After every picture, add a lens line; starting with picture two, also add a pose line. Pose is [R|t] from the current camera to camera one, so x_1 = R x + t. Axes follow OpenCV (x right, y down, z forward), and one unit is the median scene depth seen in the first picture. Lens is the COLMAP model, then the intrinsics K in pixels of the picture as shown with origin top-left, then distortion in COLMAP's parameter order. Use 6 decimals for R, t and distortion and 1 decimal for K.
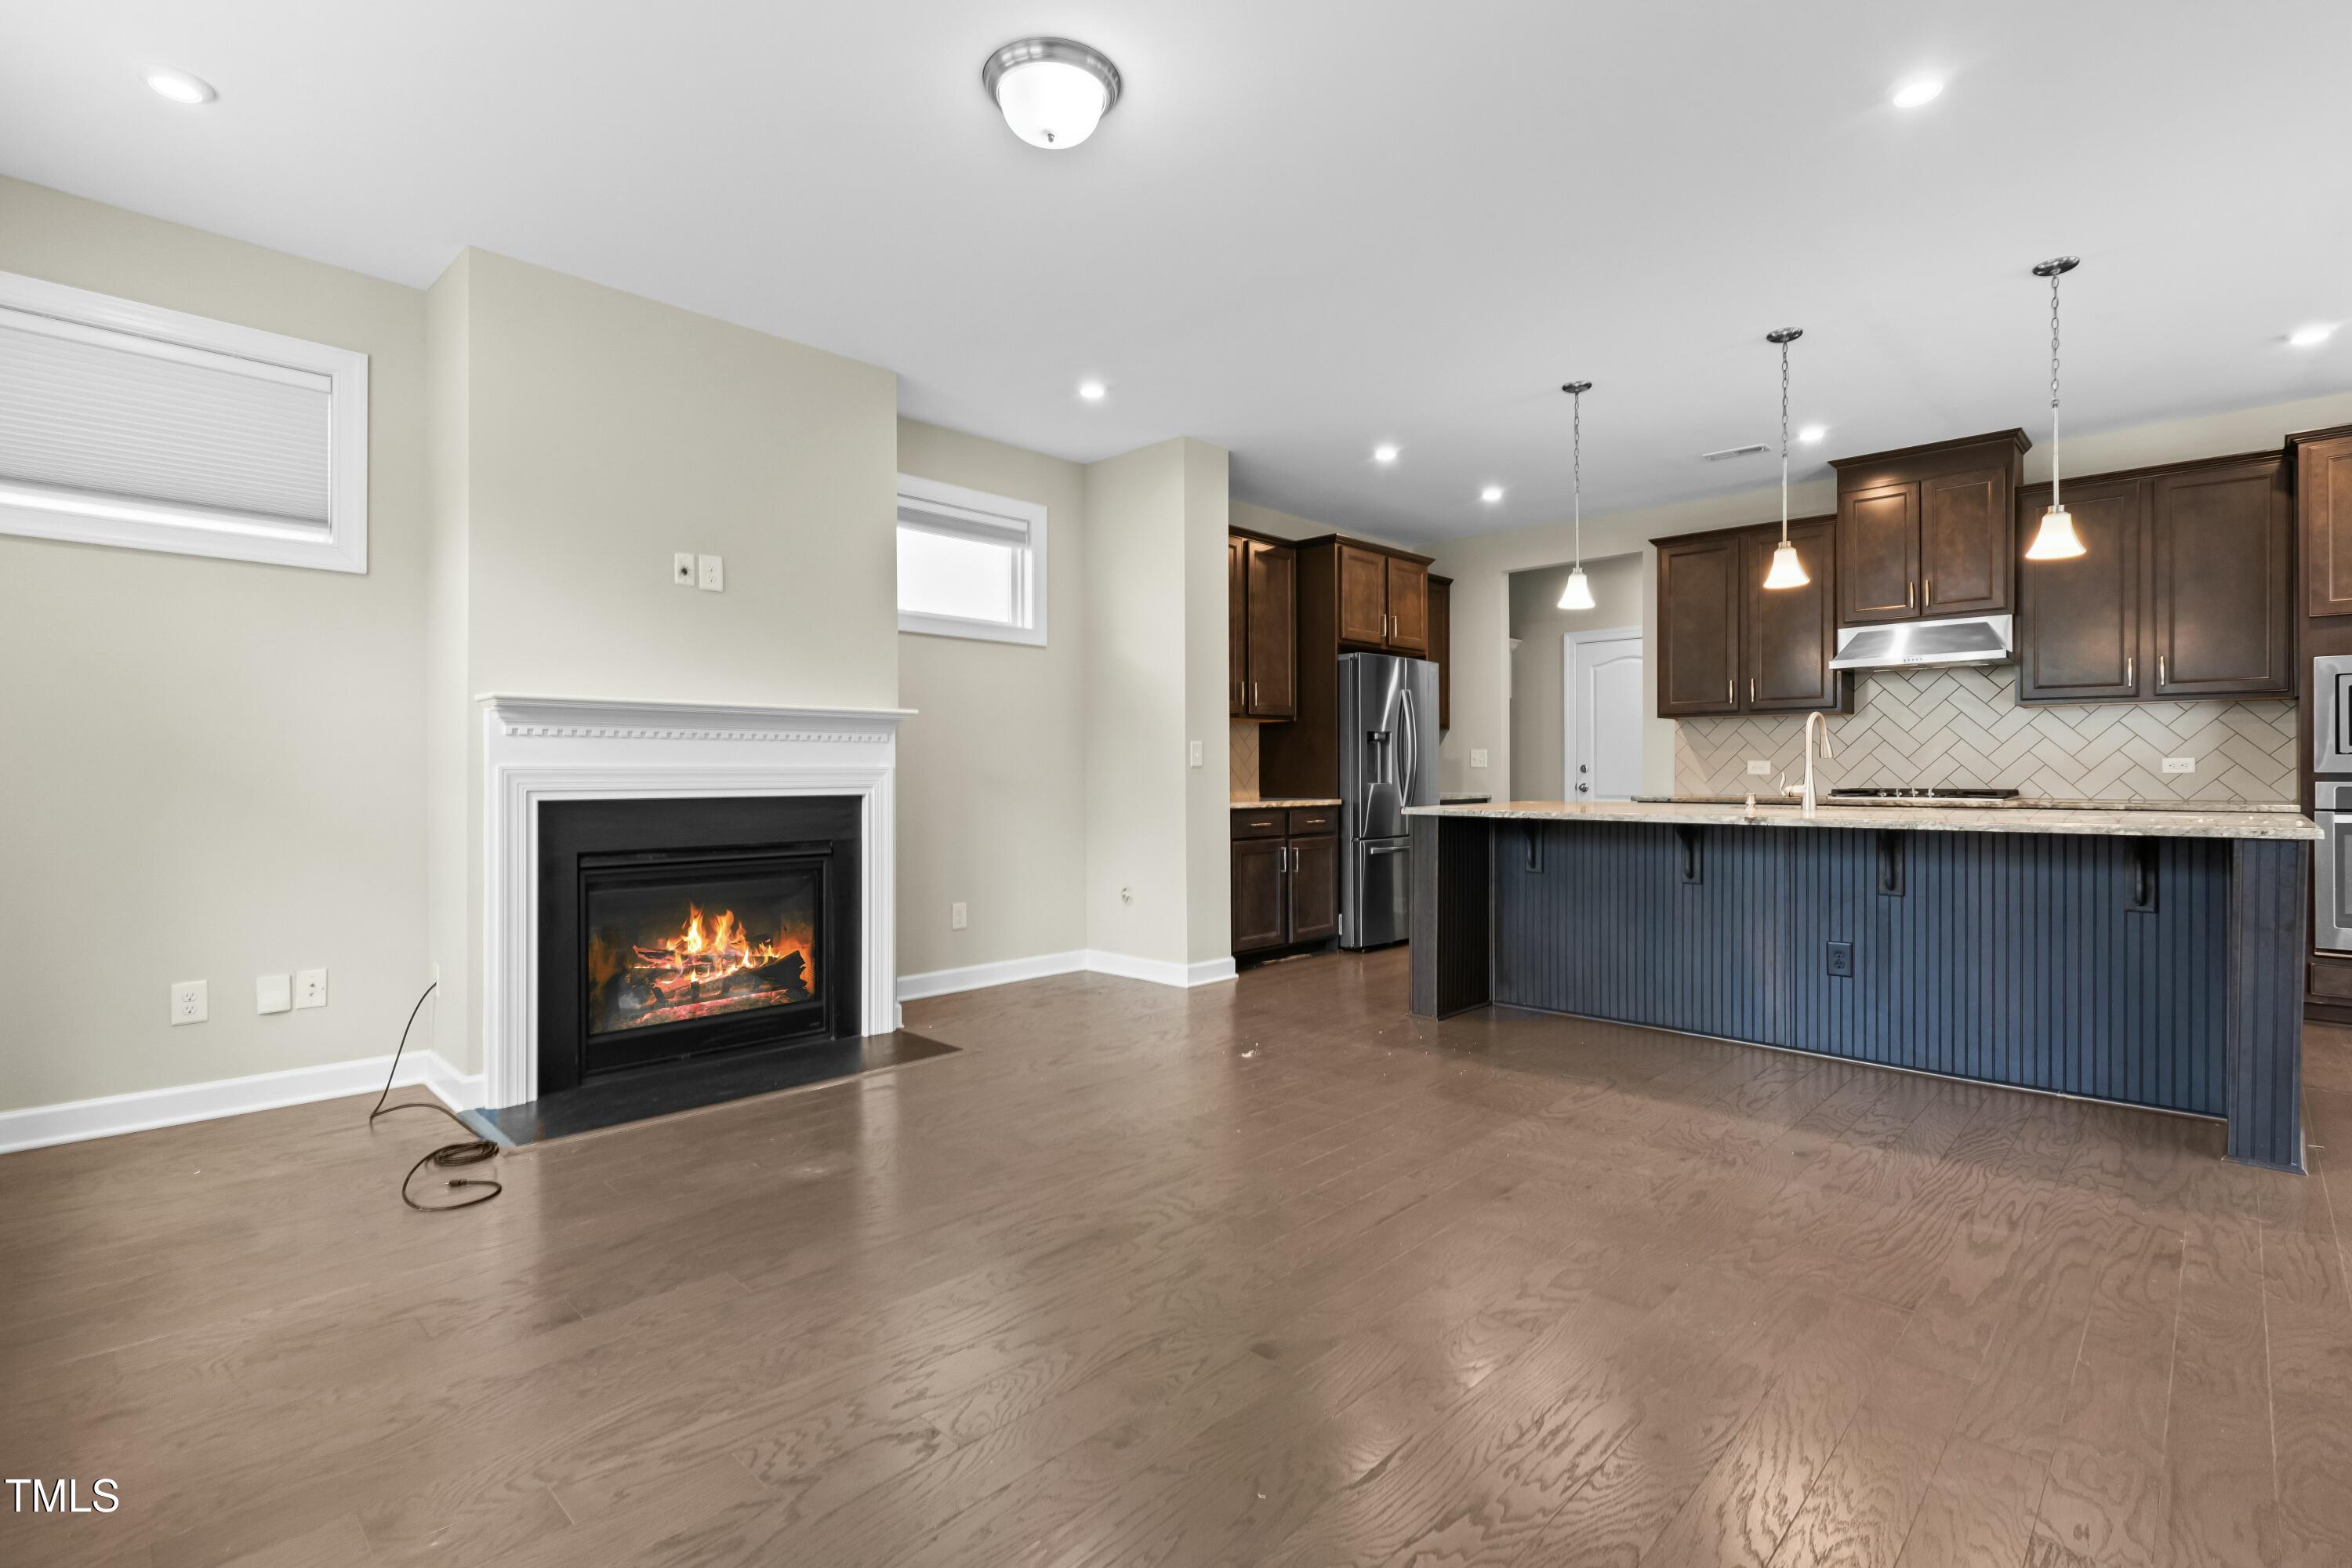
lens RADIAL K [[1097.8, 0, 1165.6], [0, 1097.8, 761.2], [0, 0, 1]] dist [-0.012156, 0.000245]
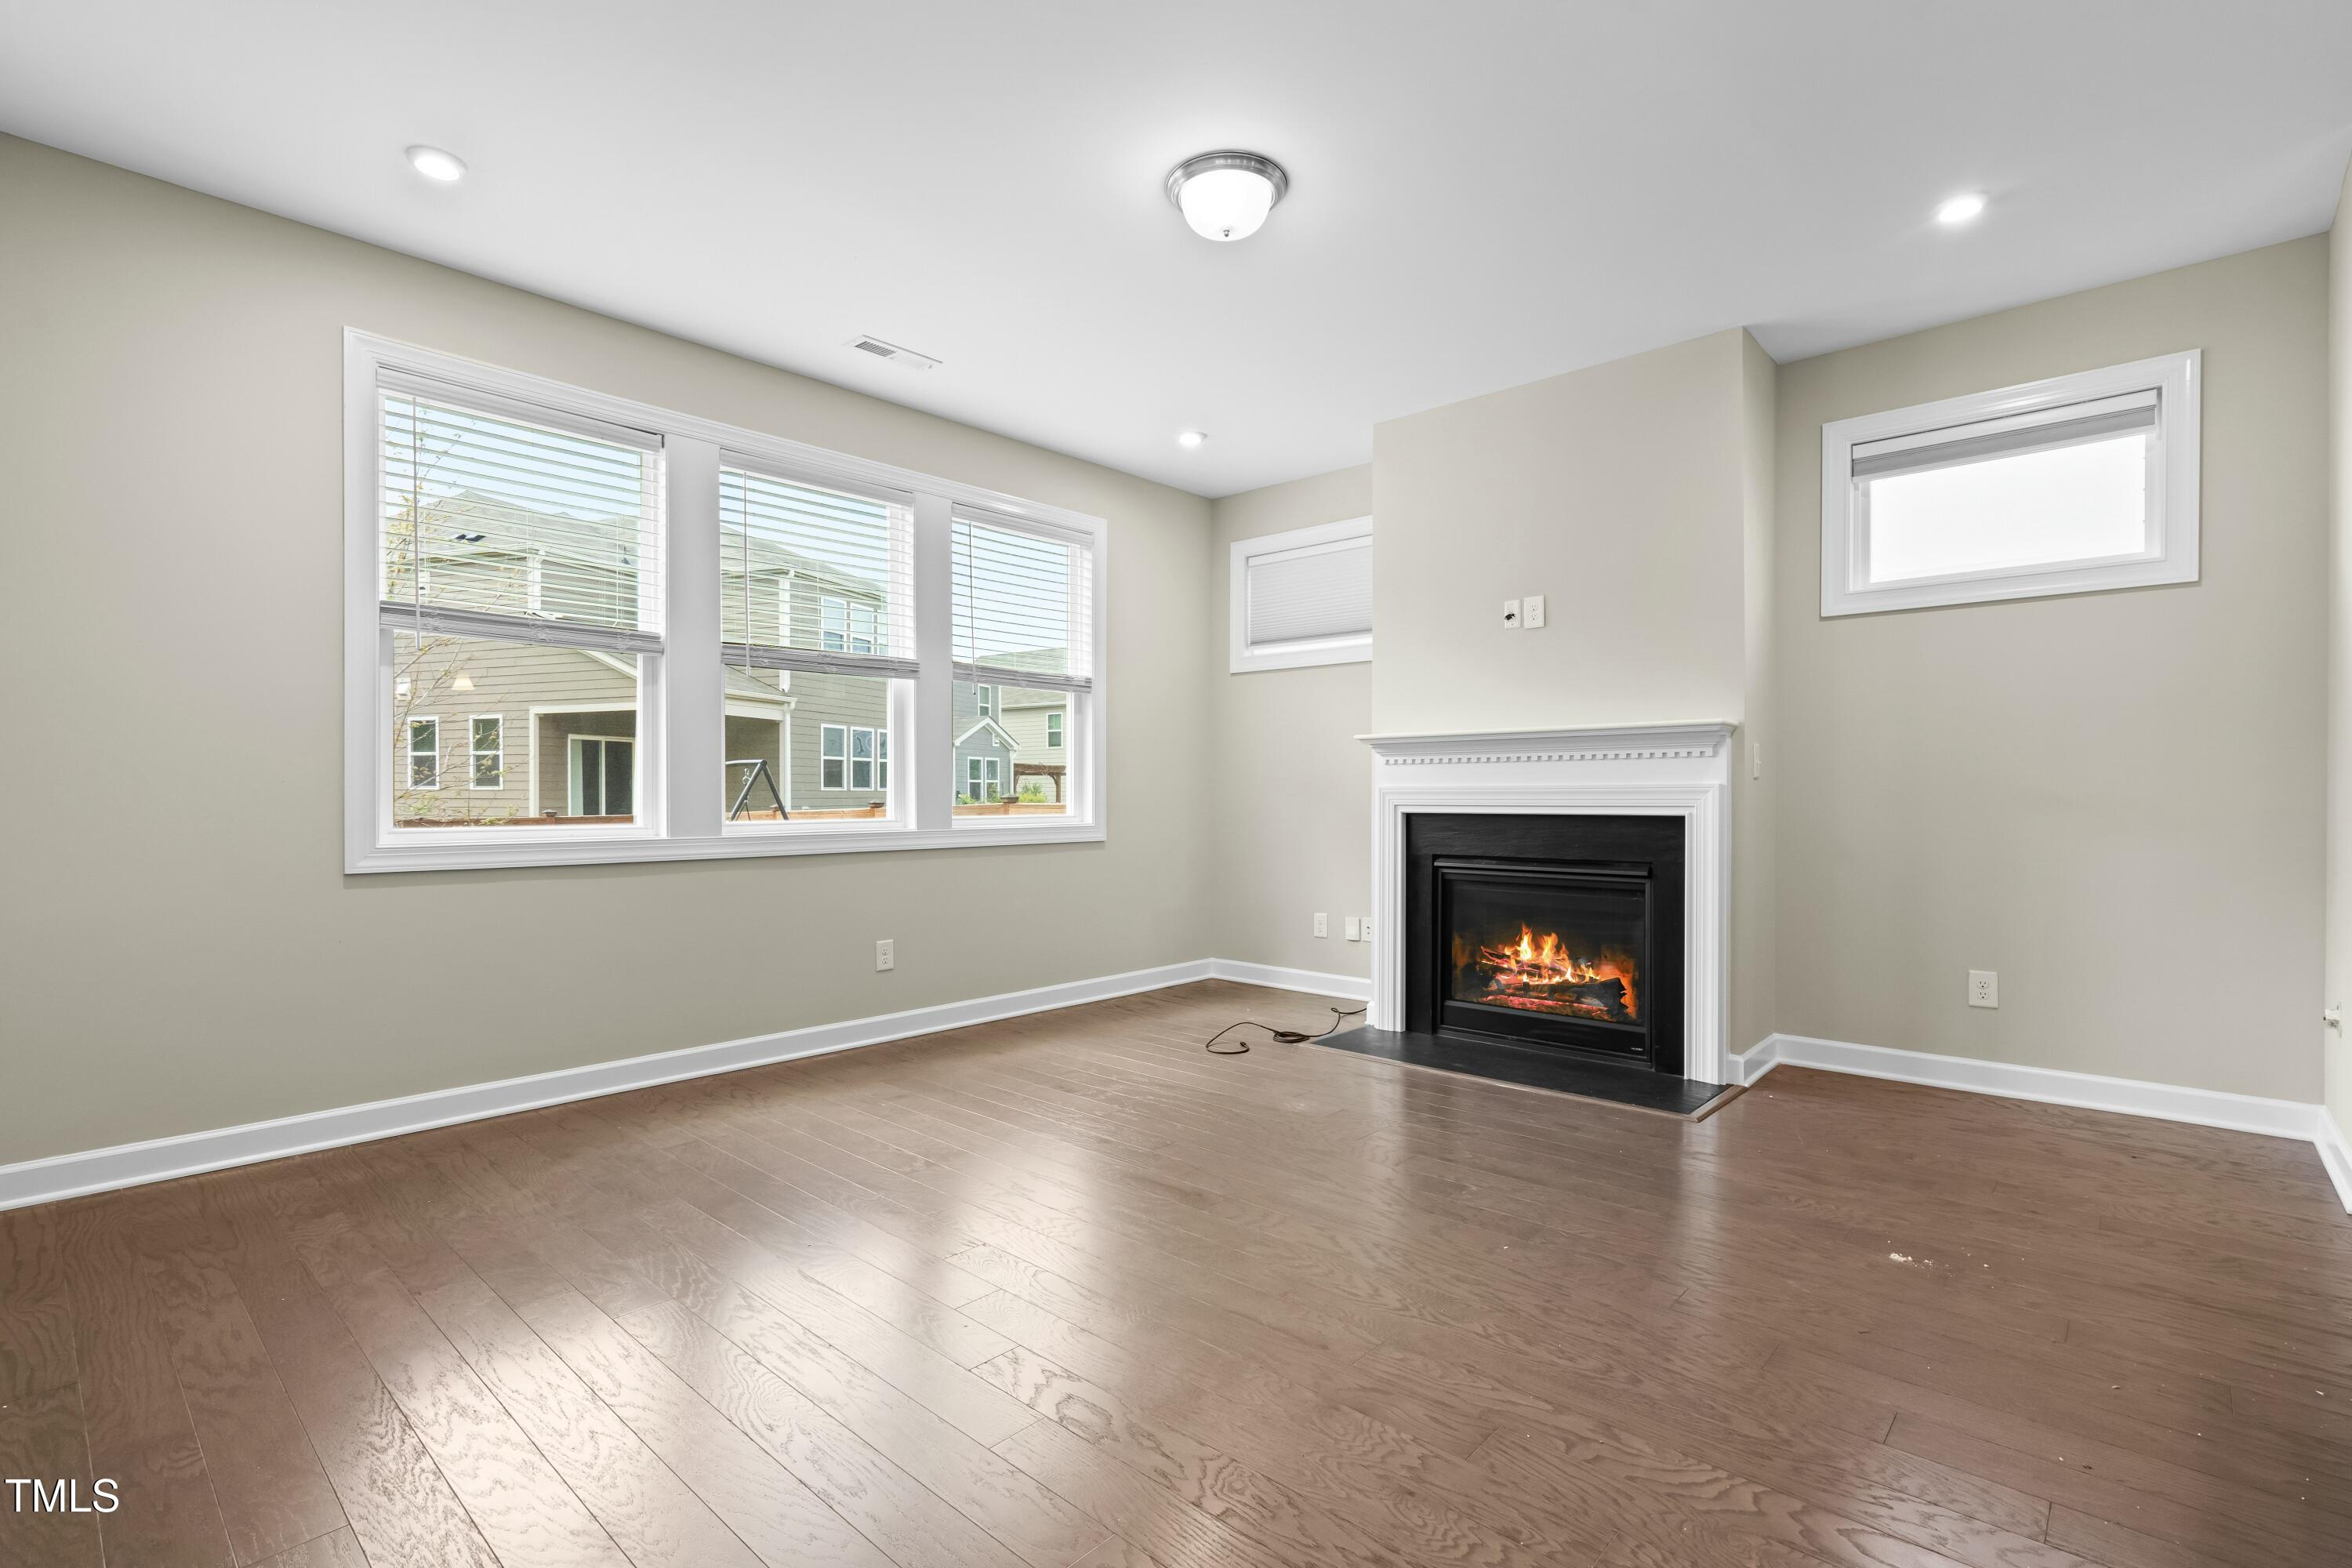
lens RADIAL K [[1088.7, 0, 1167.9], [0, 1088.7, 790.3], [0, 0, 1]] dist [0.003341, 0.000399]
pose [[0.022761, 0.002445, -0.999738, 0.624661], [0.011874, 0.999926, 0.002716, 0.001509], [0.999670, -0.011933, 0.022730, 0.549562]]
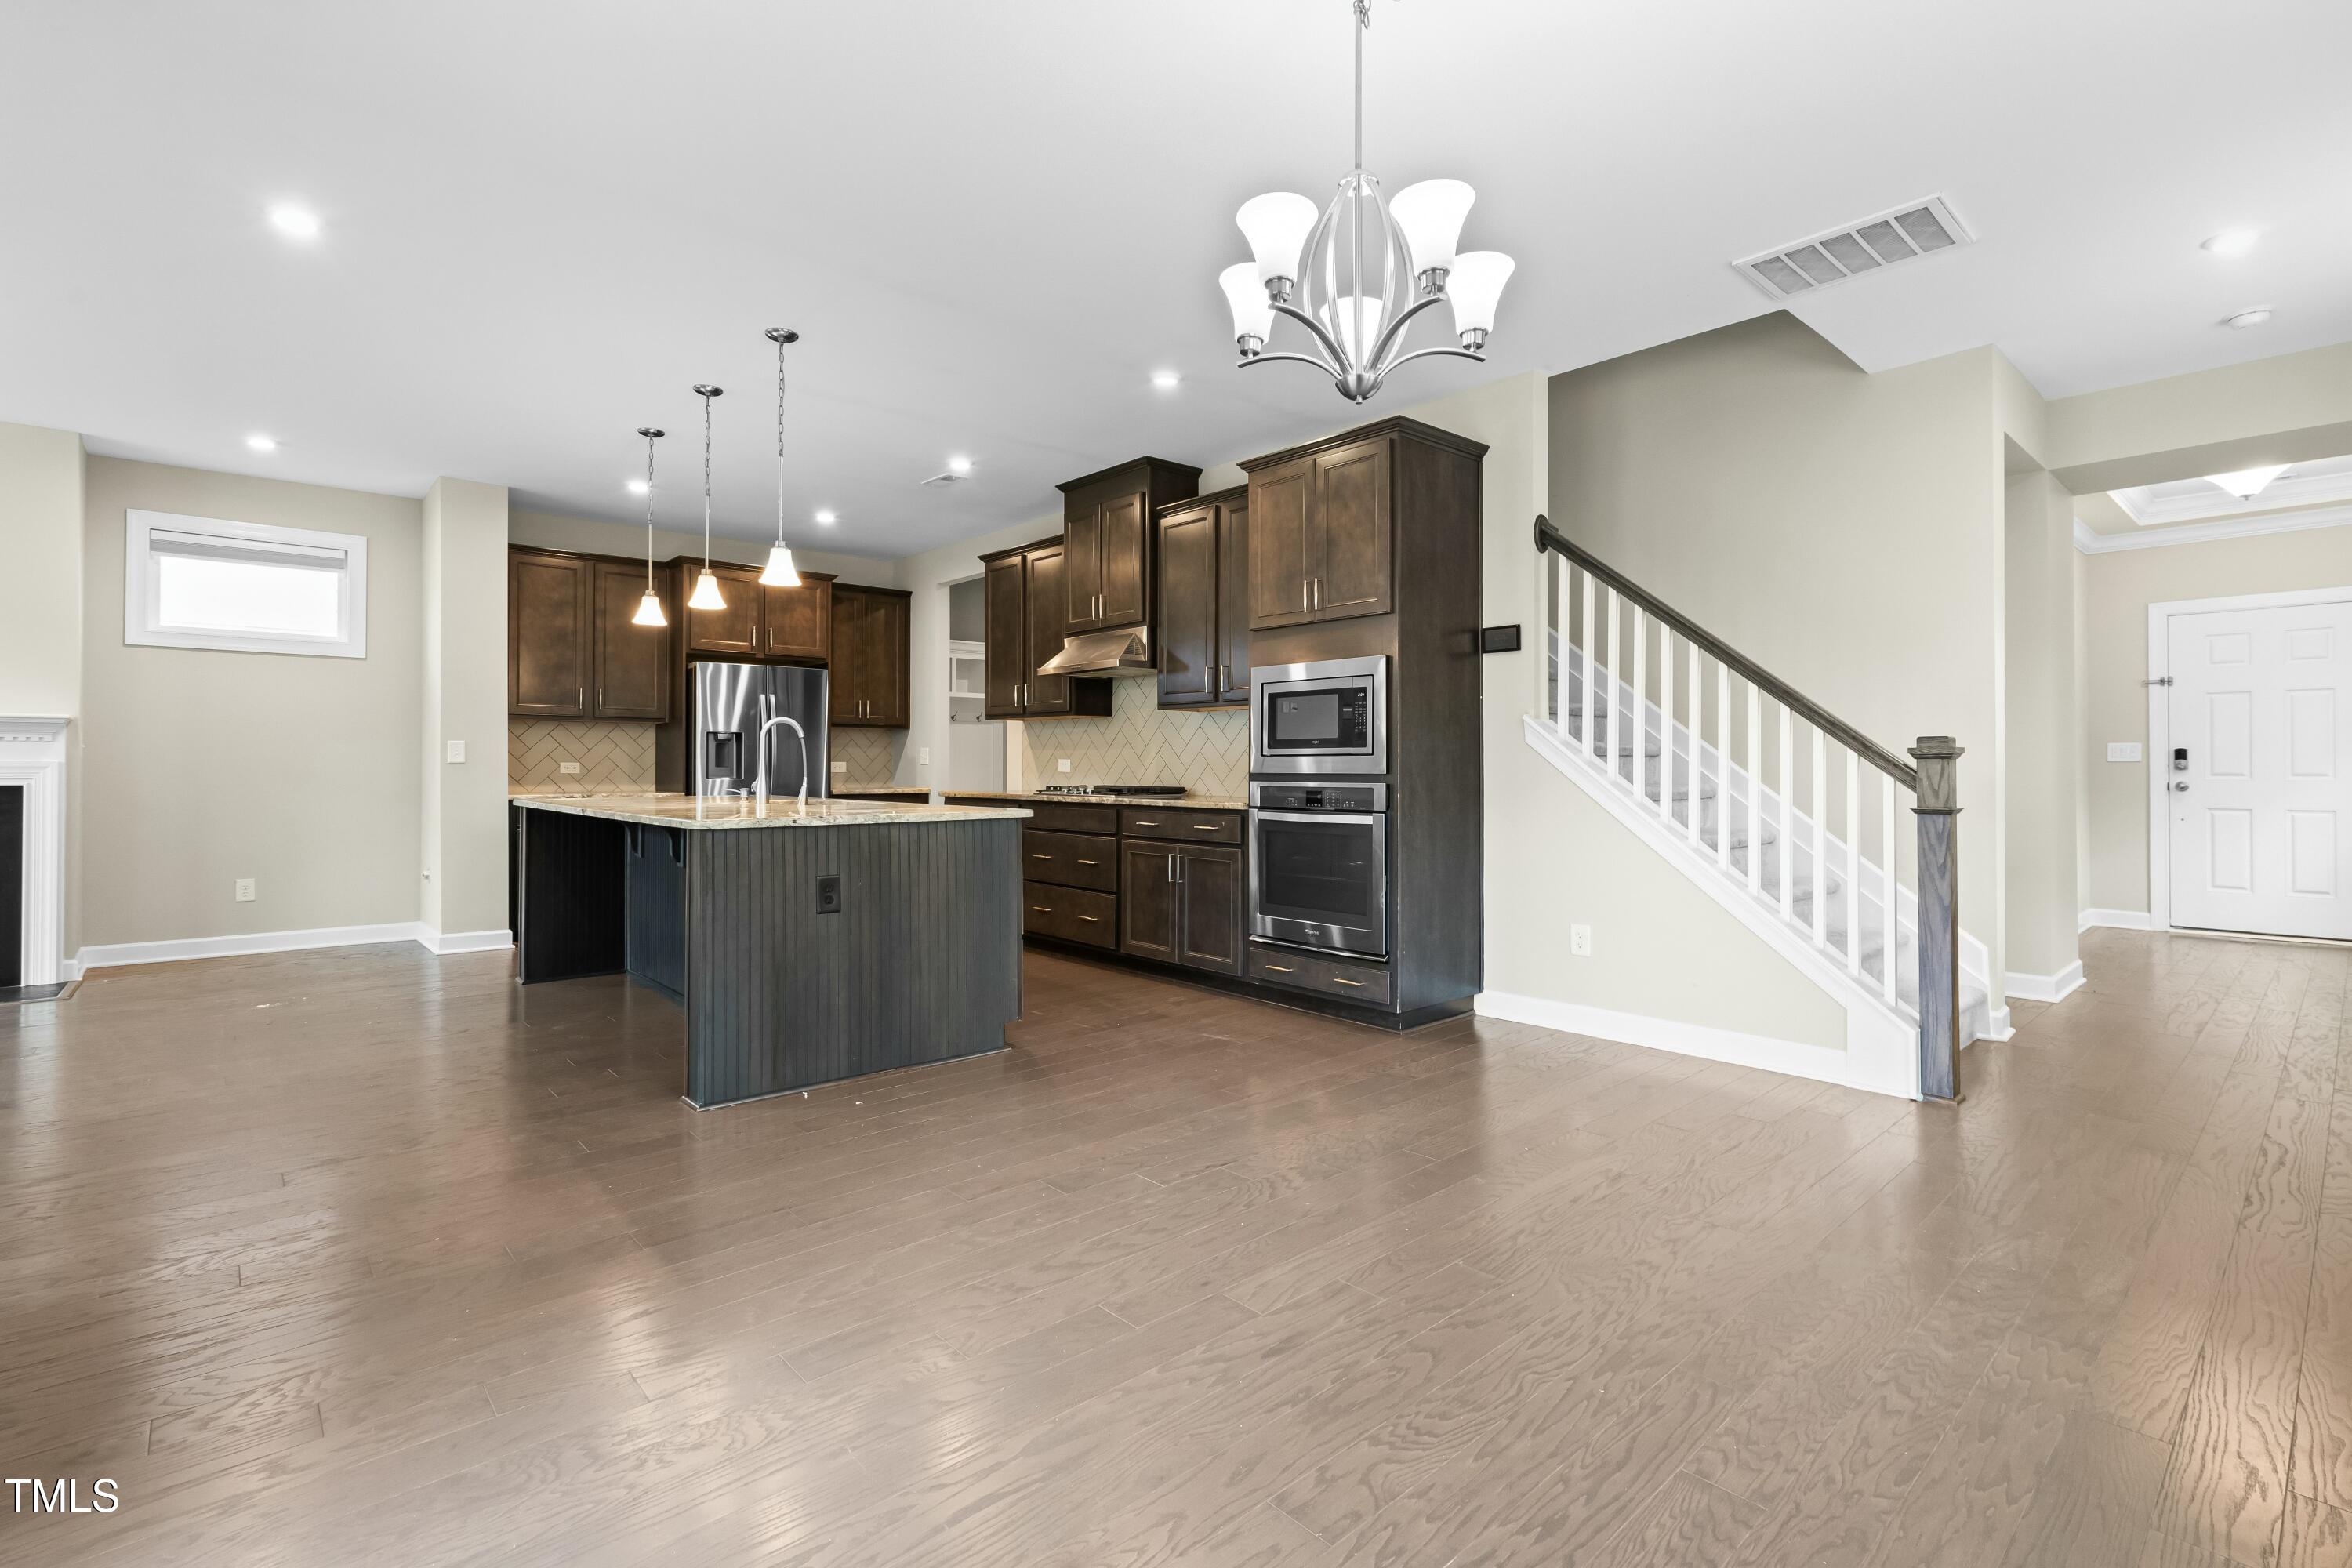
lens RADIAL K [[1082.6, 0, 1180.5], [0, 1082.6, 760.5], [0, 0, 1]] dist [-0.003591, -0.000176]
pose [[0.997694, 0.003195, -0.067804, 1.077079], [-0.002864, 0.999983, 0.004985, -0.007226], [0.067818, -0.004779, 0.997686, -0.097836]]
